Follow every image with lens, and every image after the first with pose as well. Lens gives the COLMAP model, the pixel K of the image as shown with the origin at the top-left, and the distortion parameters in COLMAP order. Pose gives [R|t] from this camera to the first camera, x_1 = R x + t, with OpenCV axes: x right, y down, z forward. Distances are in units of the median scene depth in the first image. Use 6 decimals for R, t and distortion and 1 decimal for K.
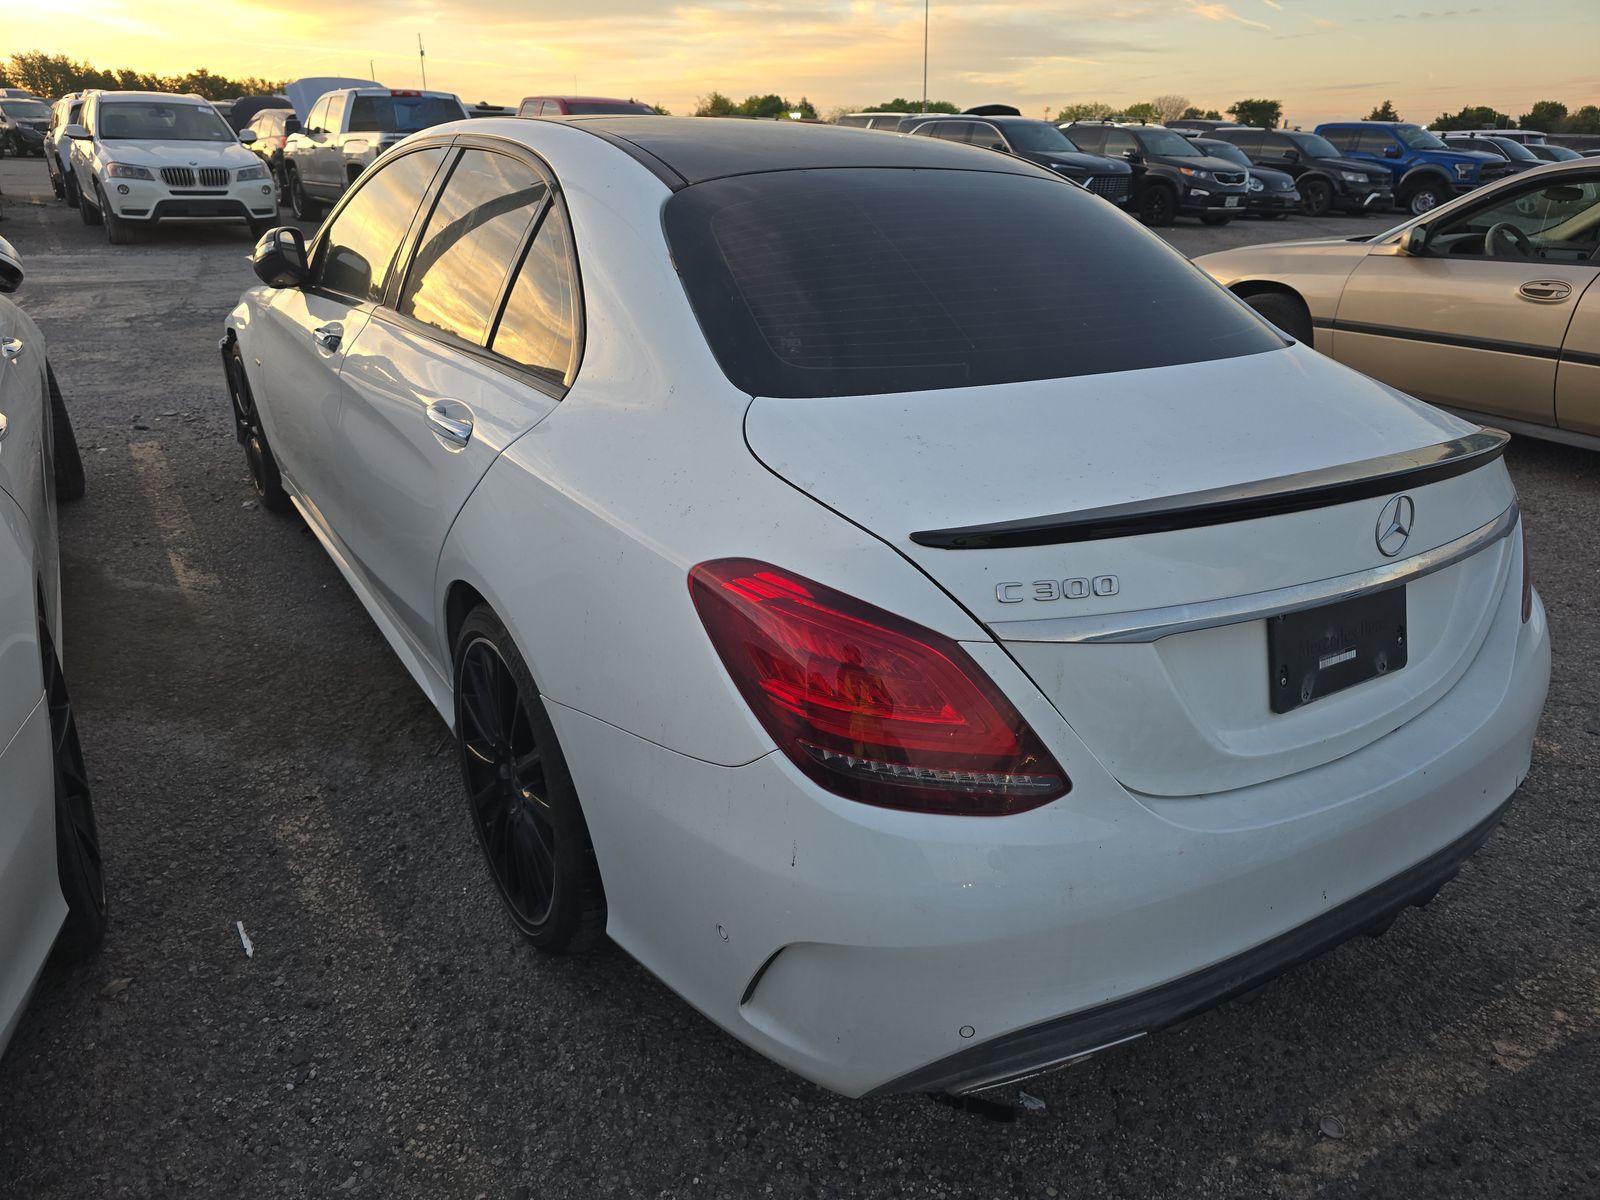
lens RADIAL K [[1073.1, 0, 796.7], [0, 1073.1, 605.7], [0, 0, 1]] dist [0.054624, -0.046060]
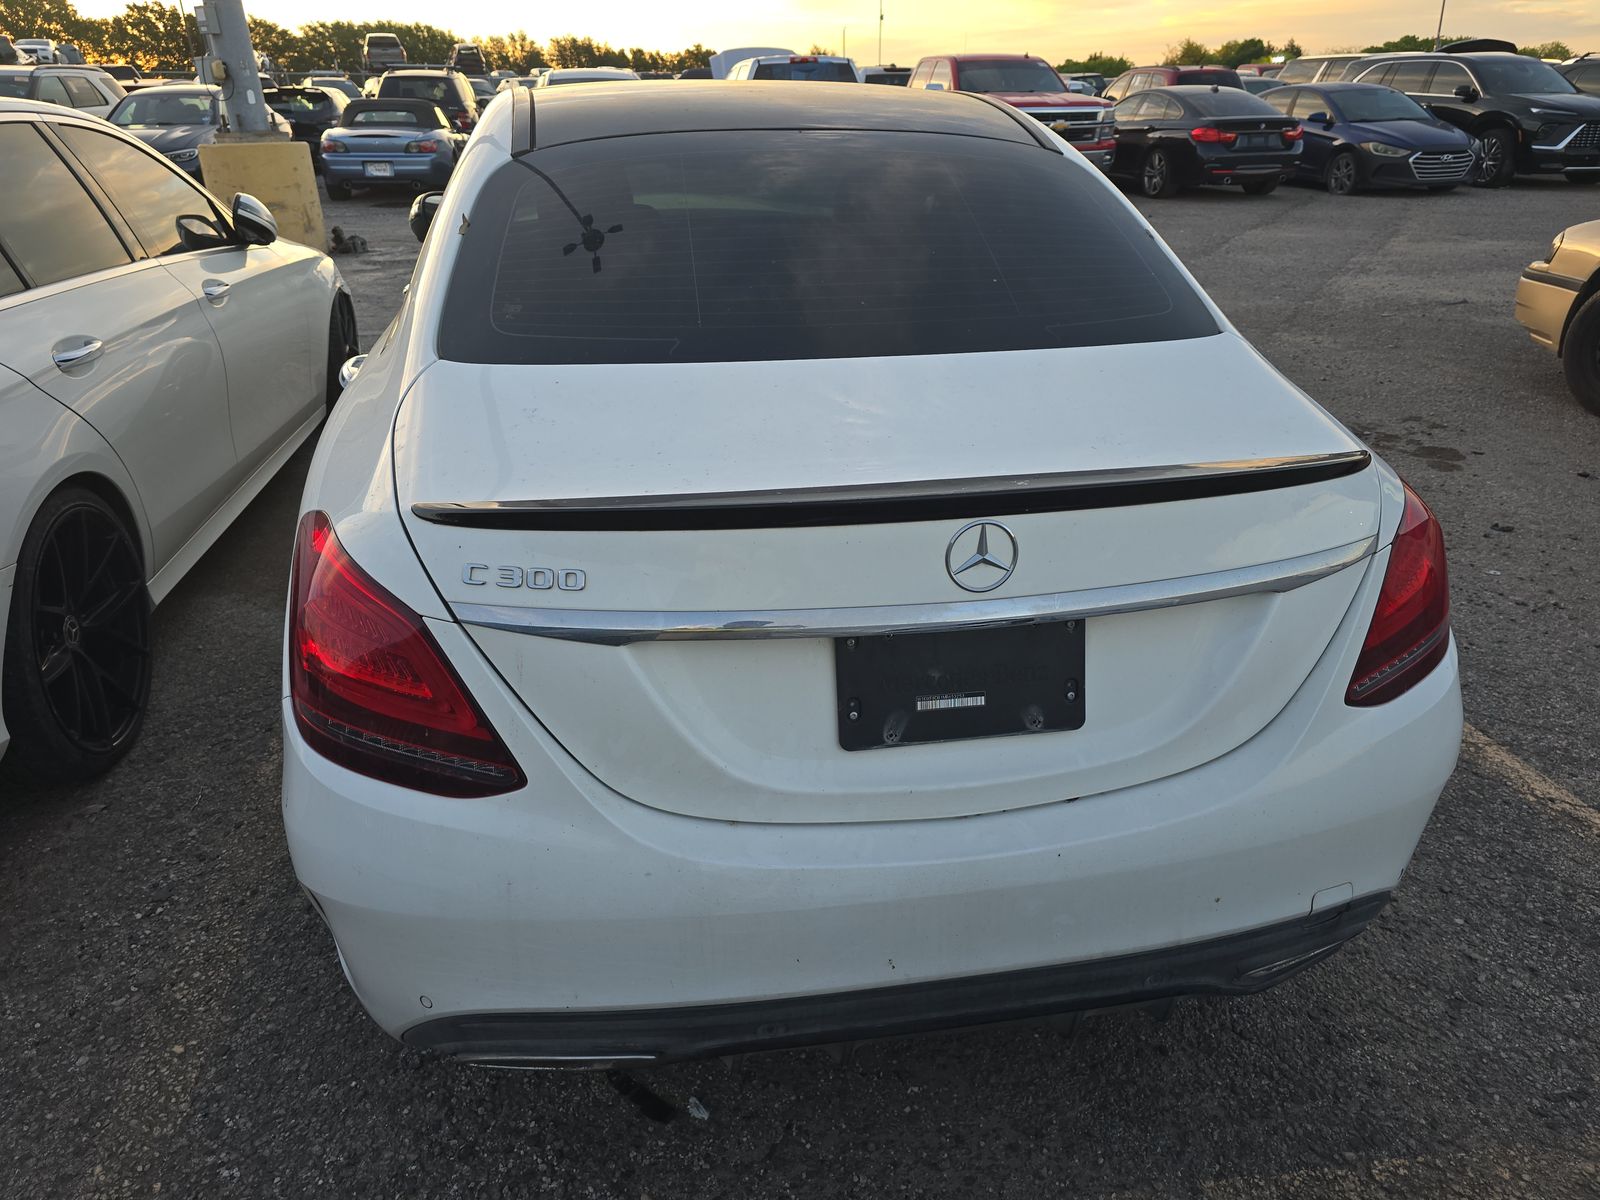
lens RADIAL K [[1073.1, 0, 796.7], [0, 1073.1, 605.7], [0, 0, 1]] dist [0.054624, -0.046060]
pose [[0.927991, 0.132893, -0.348098, 0.589526], [-0.121577, 0.991098, 0.054258, -0.052524], [0.352209, -0.008031, 0.935887, 0.134126]]
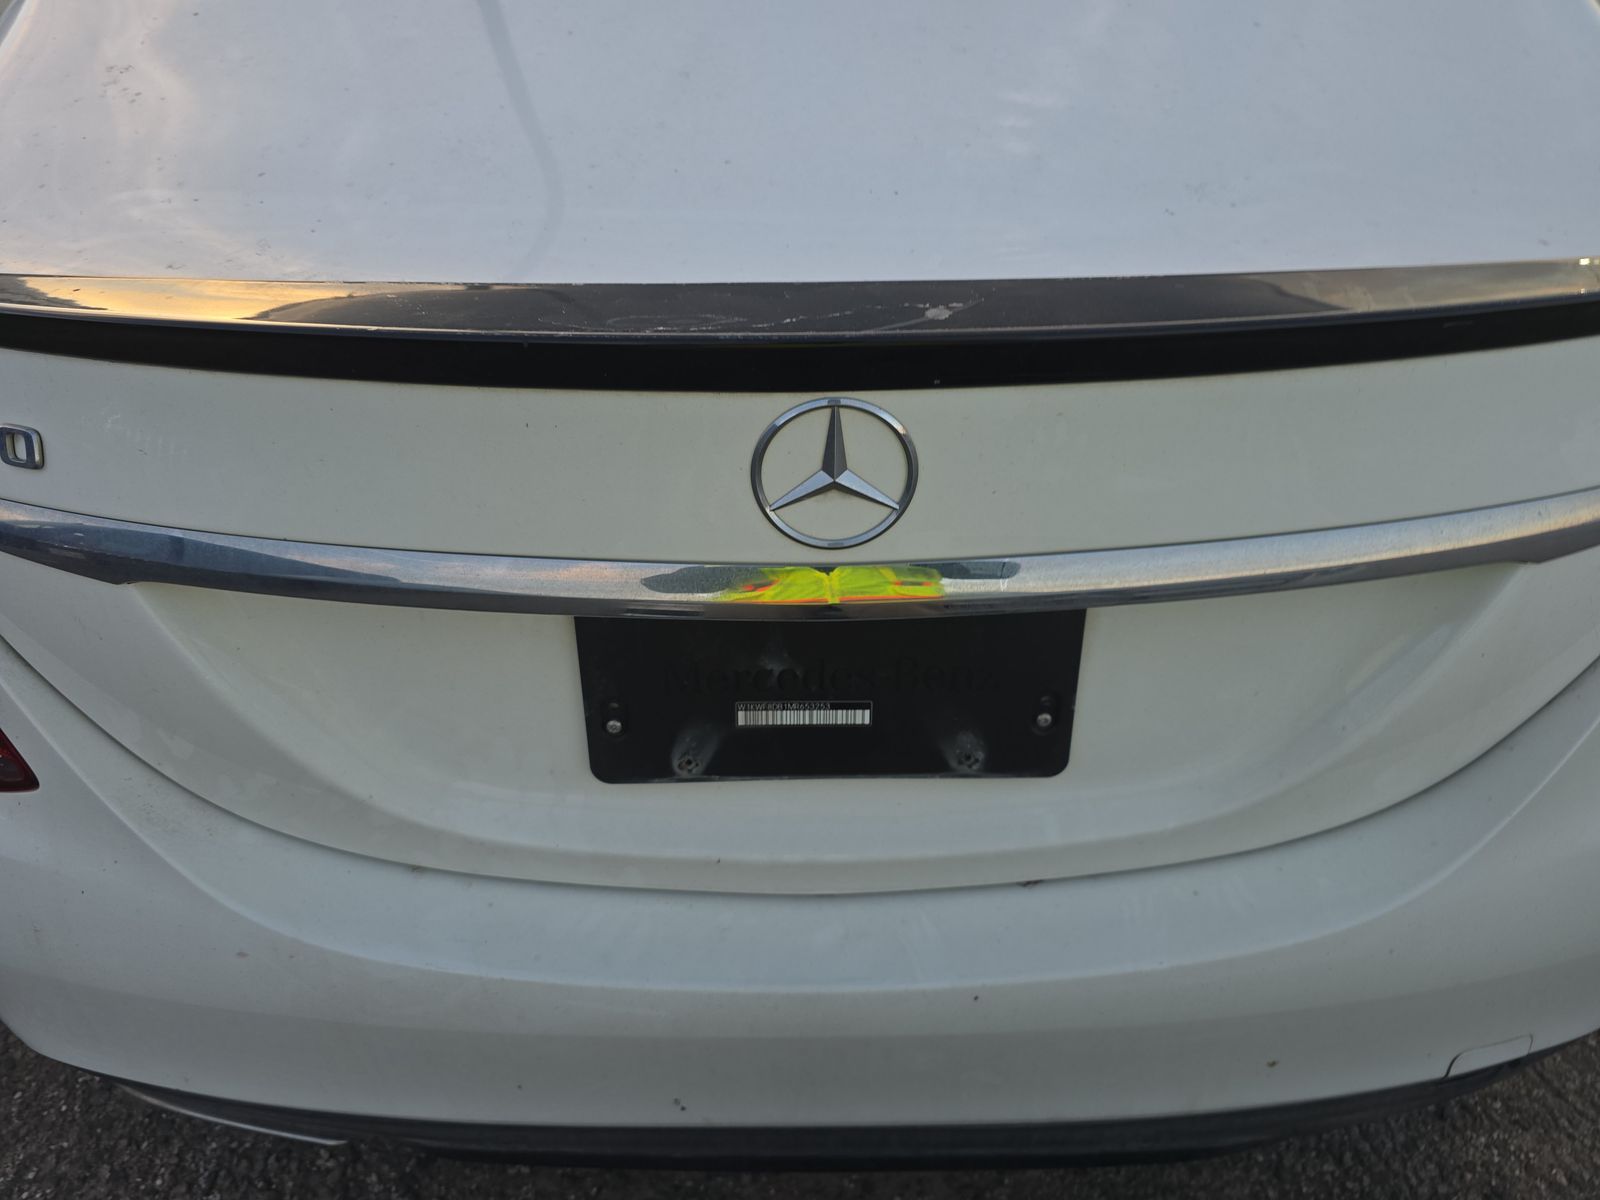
lens RADIAL K [[1073.1, 0, 796.7], [0, 1073.1, 605.7], [0, 0, 1]] dist [0.054624, -0.046060]
pose [[0.848324, 0.319785, -0.421999, 0.589351], [-0.176800, 0.922349, 0.343532, -0.131594], [0.499087, -0.216817, 0.838989, 0.548982]]
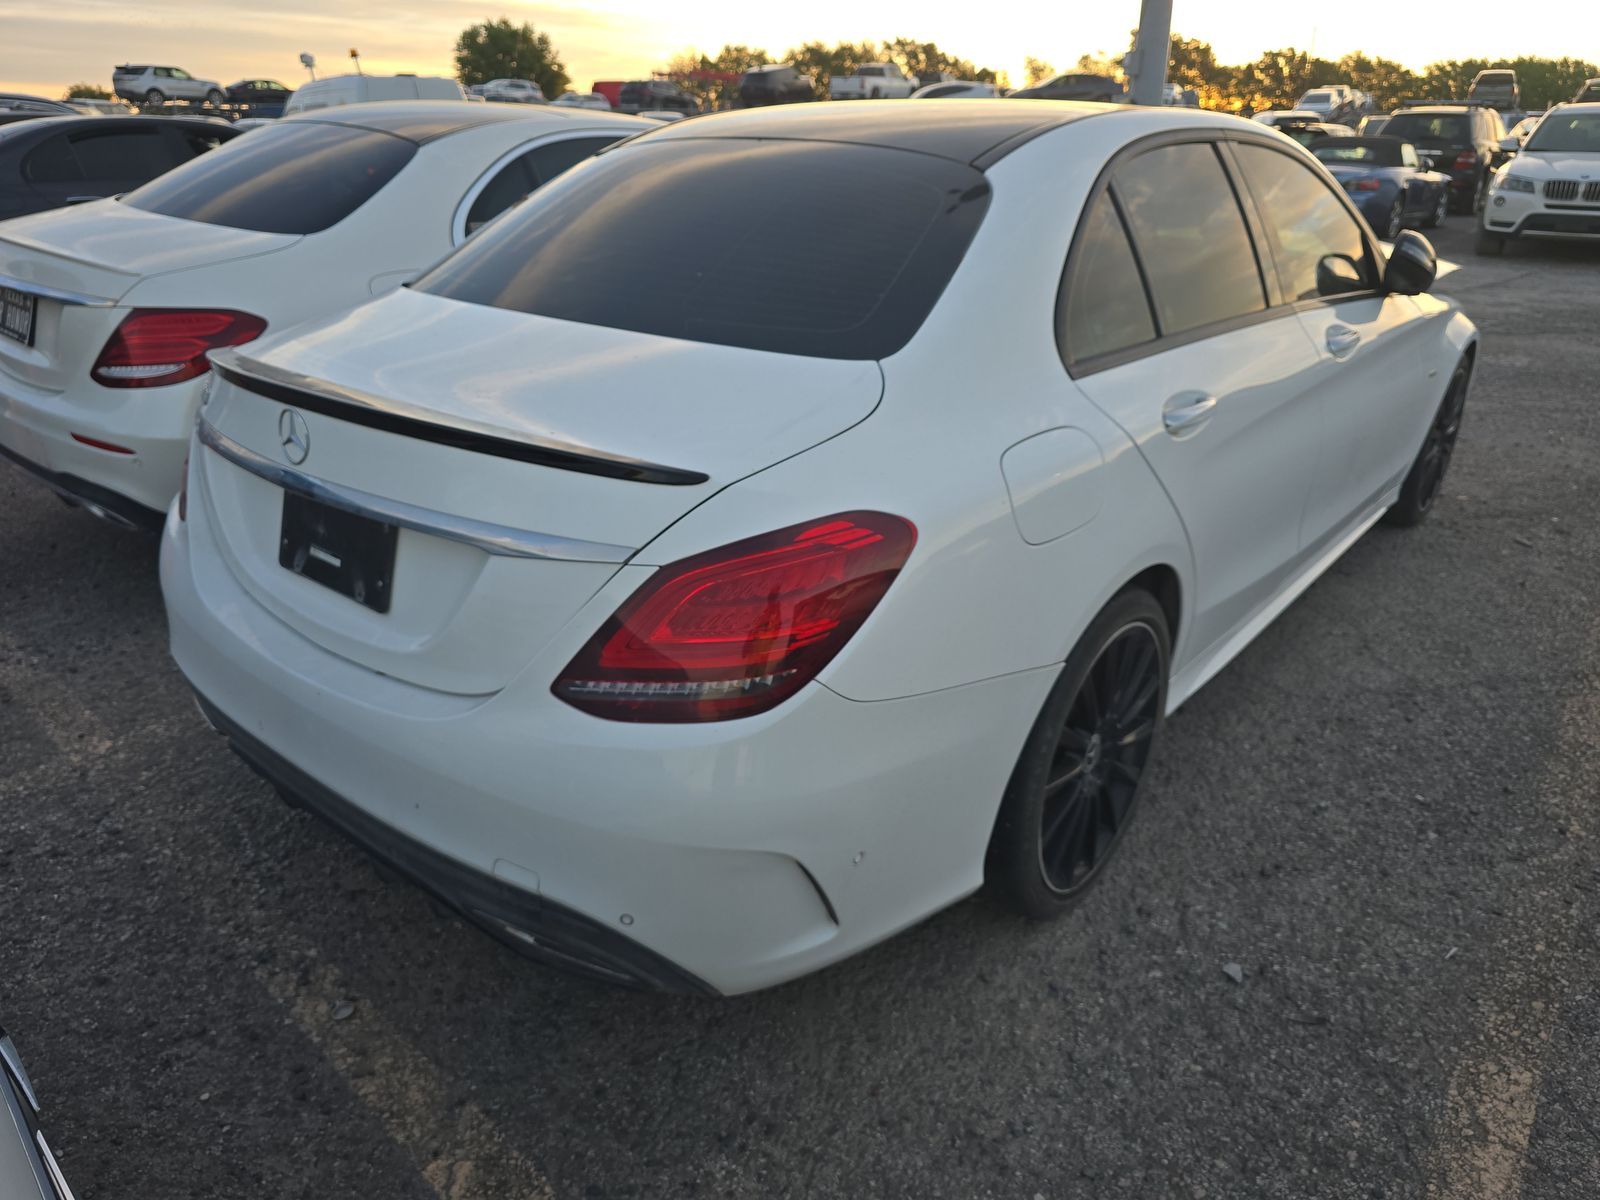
lens RADIAL K [[1073.1, 0, 796.7], [0, 1073.1, 605.7], [0, 0, 1]] dist [0.054624, -0.046060]
pose [[0.317186, 0.359568, -0.877556, 1.454680], [-0.373478, 0.897921, 0.232921, -0.306997], [0.871727, 0.253869, 0.419098, 0.848735]]
